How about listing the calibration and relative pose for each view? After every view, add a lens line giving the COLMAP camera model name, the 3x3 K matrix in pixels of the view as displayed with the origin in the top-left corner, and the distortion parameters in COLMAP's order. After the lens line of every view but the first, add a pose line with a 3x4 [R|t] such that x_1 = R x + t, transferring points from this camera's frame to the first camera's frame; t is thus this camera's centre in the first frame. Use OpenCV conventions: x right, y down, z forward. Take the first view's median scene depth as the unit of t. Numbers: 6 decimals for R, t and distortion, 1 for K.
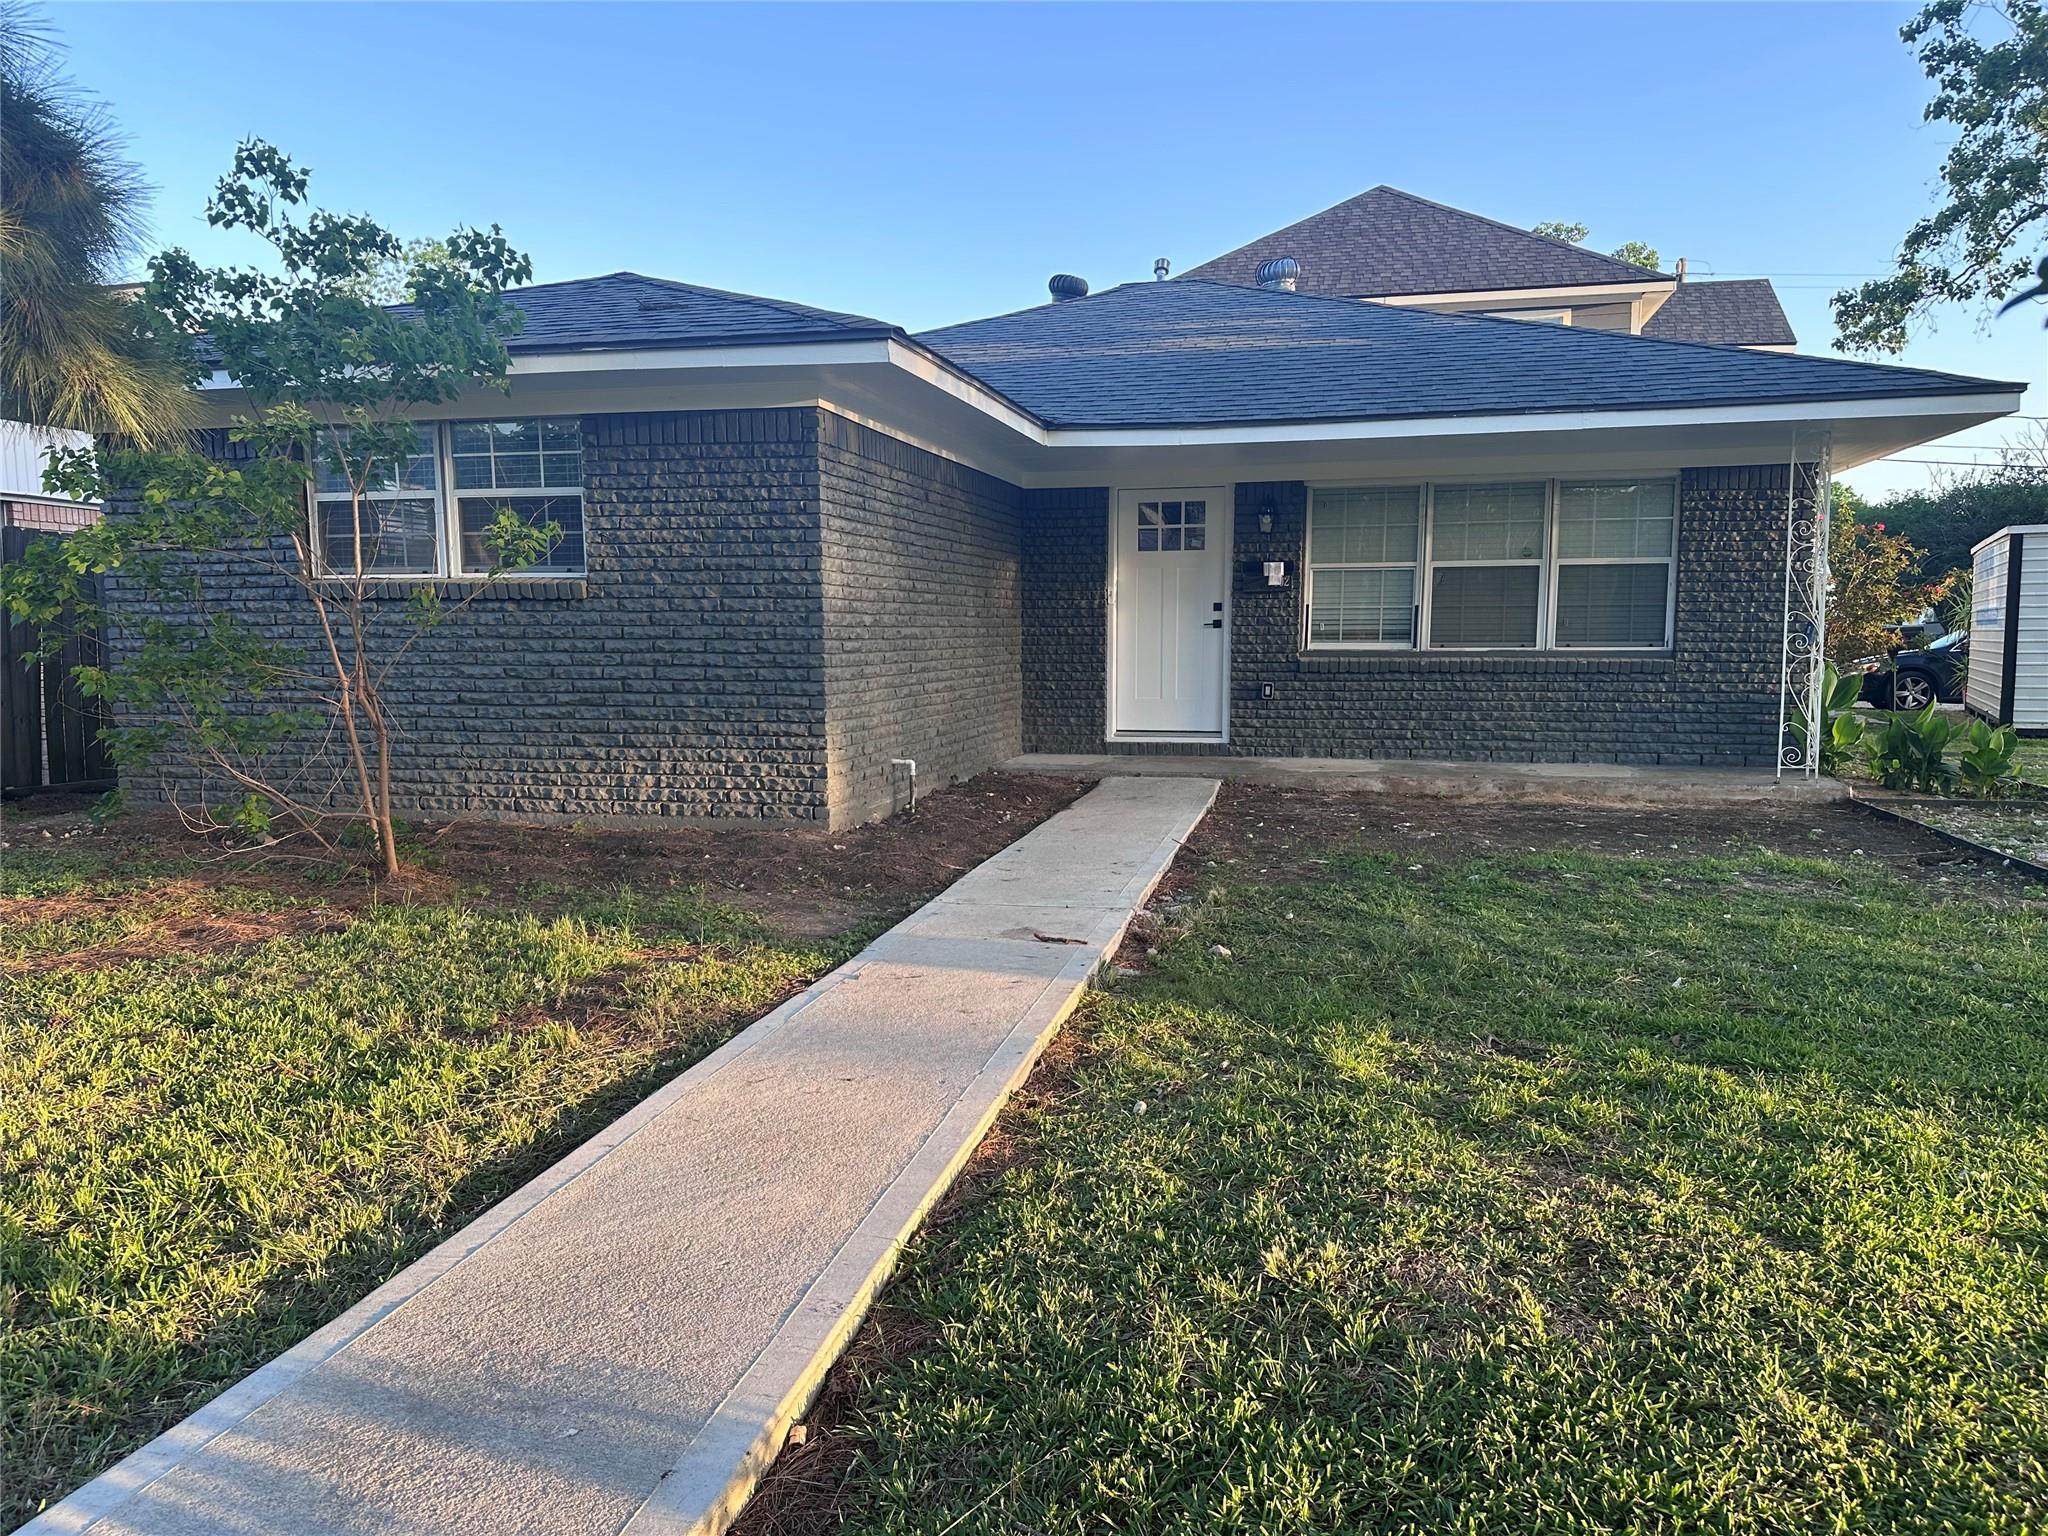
lens RADIAL K [[1451.4, 0, 1024.9], [0, 1451.4, 752.9], [0, 0, 1]] dist [0.012932, -0.003982]
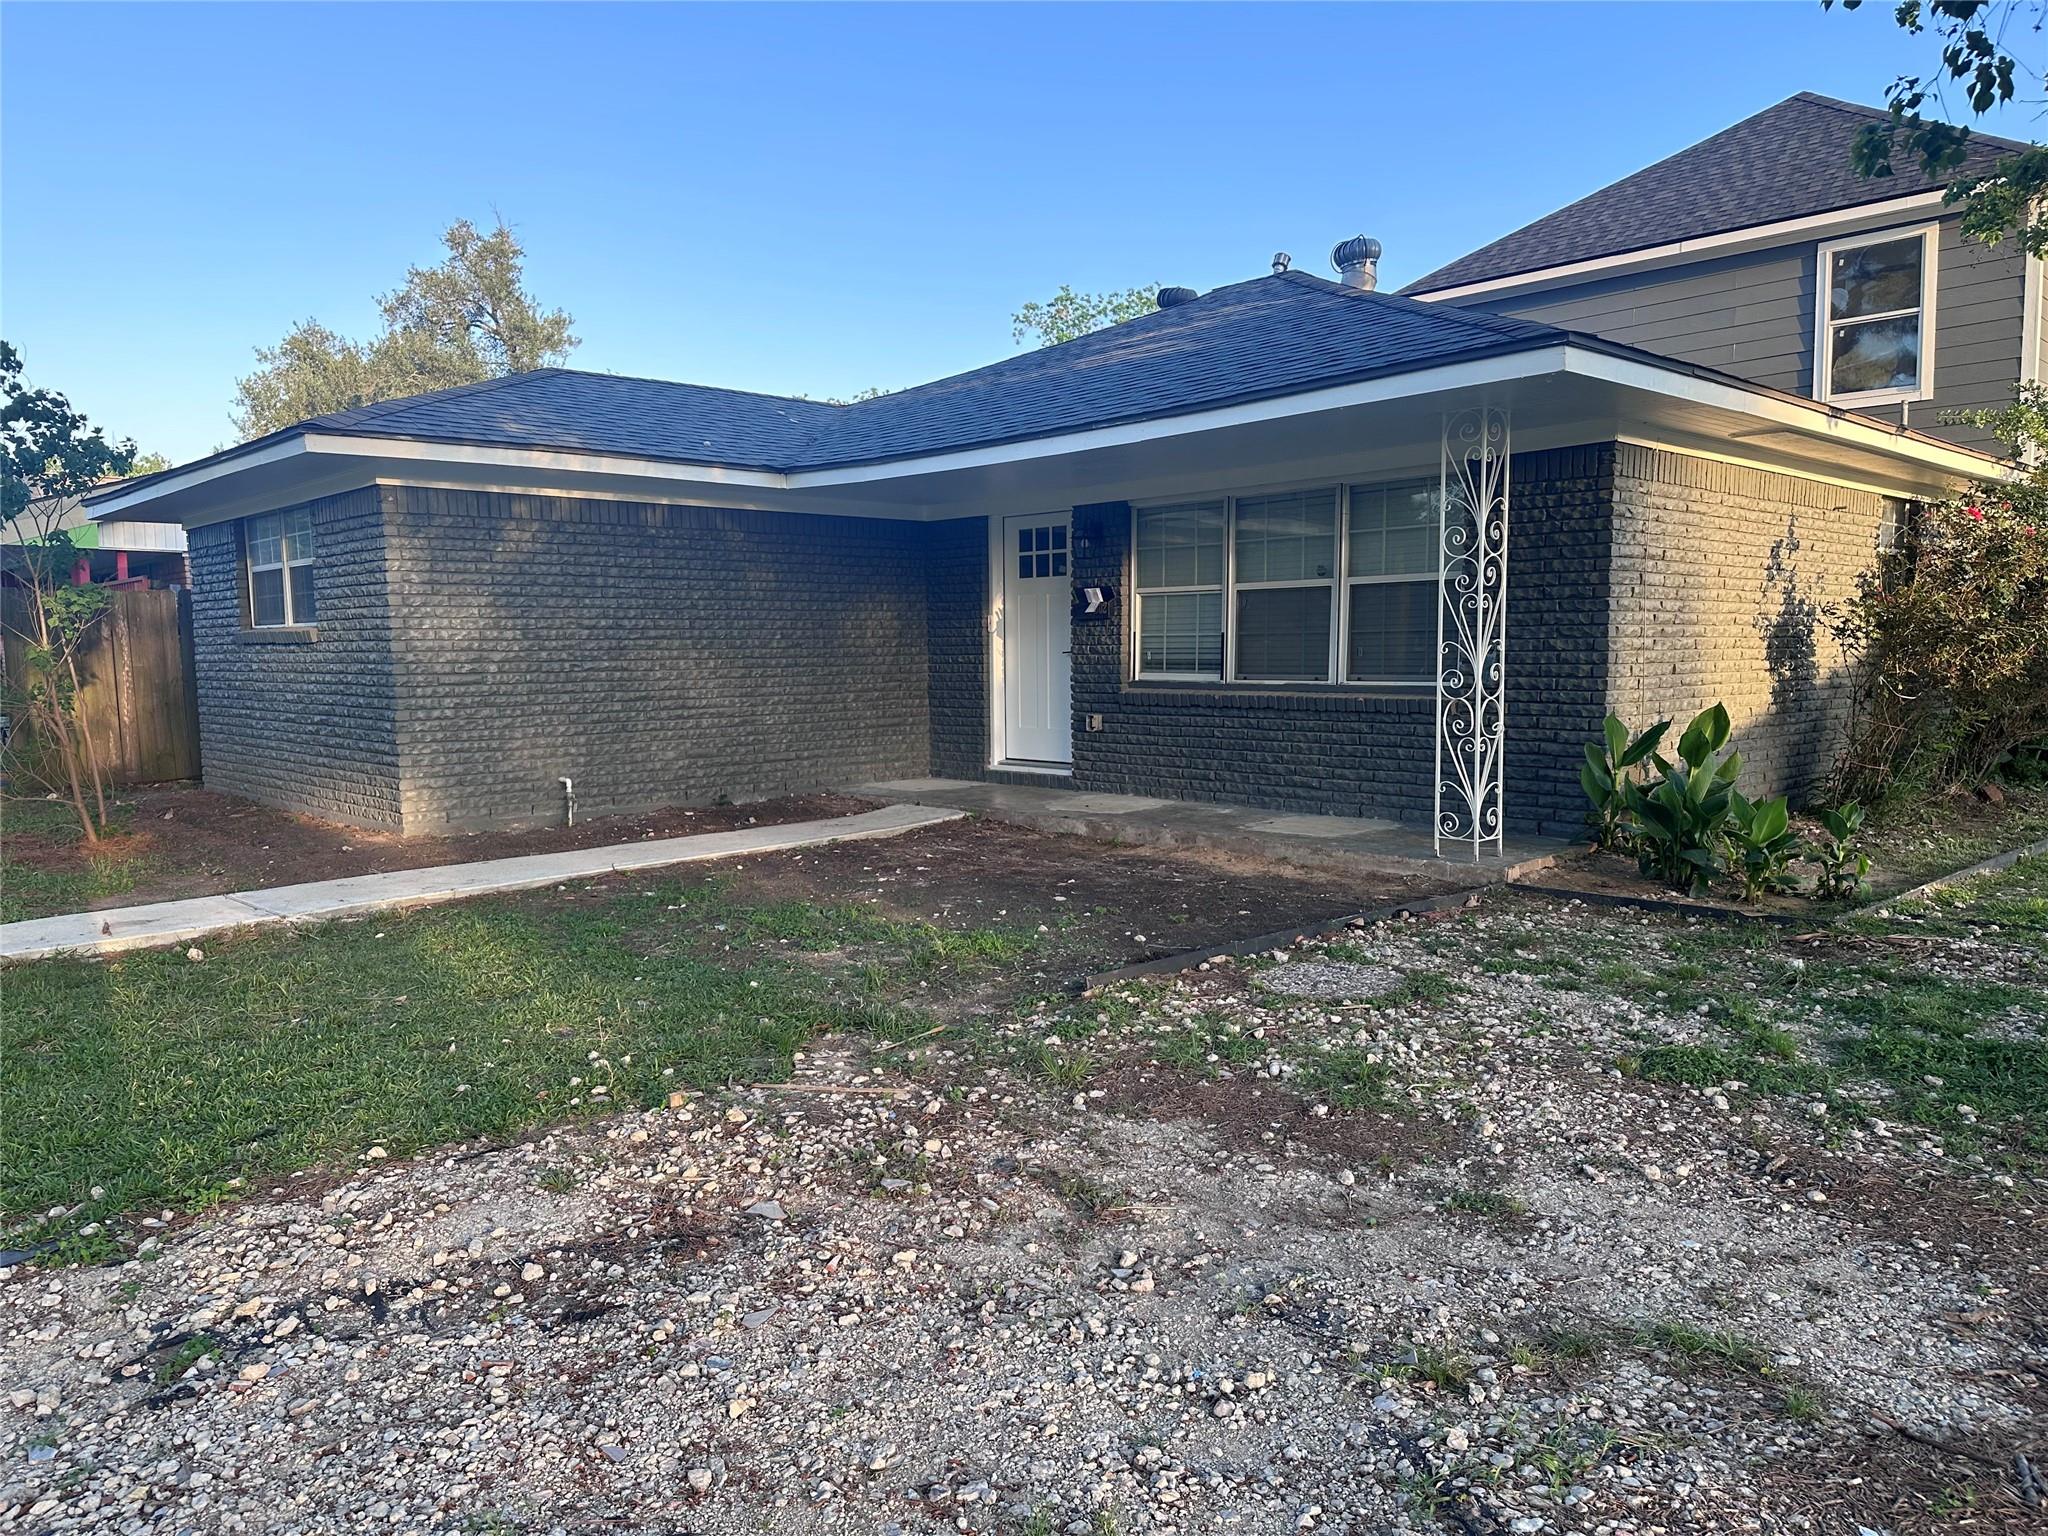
lens RADIAL K [[1451.4, 0, 1034.3], [0, 1451.4, 783.1], [0, 0, 1]] dist [0.012932, -0.003982]
pose [[0.841722, 0.045698, -0.537974, 0.658913], [-0.037131, 0.998952, 0.026760, -0.028107], [0.538633, -0.002548, 0.842537, 0.180933]]
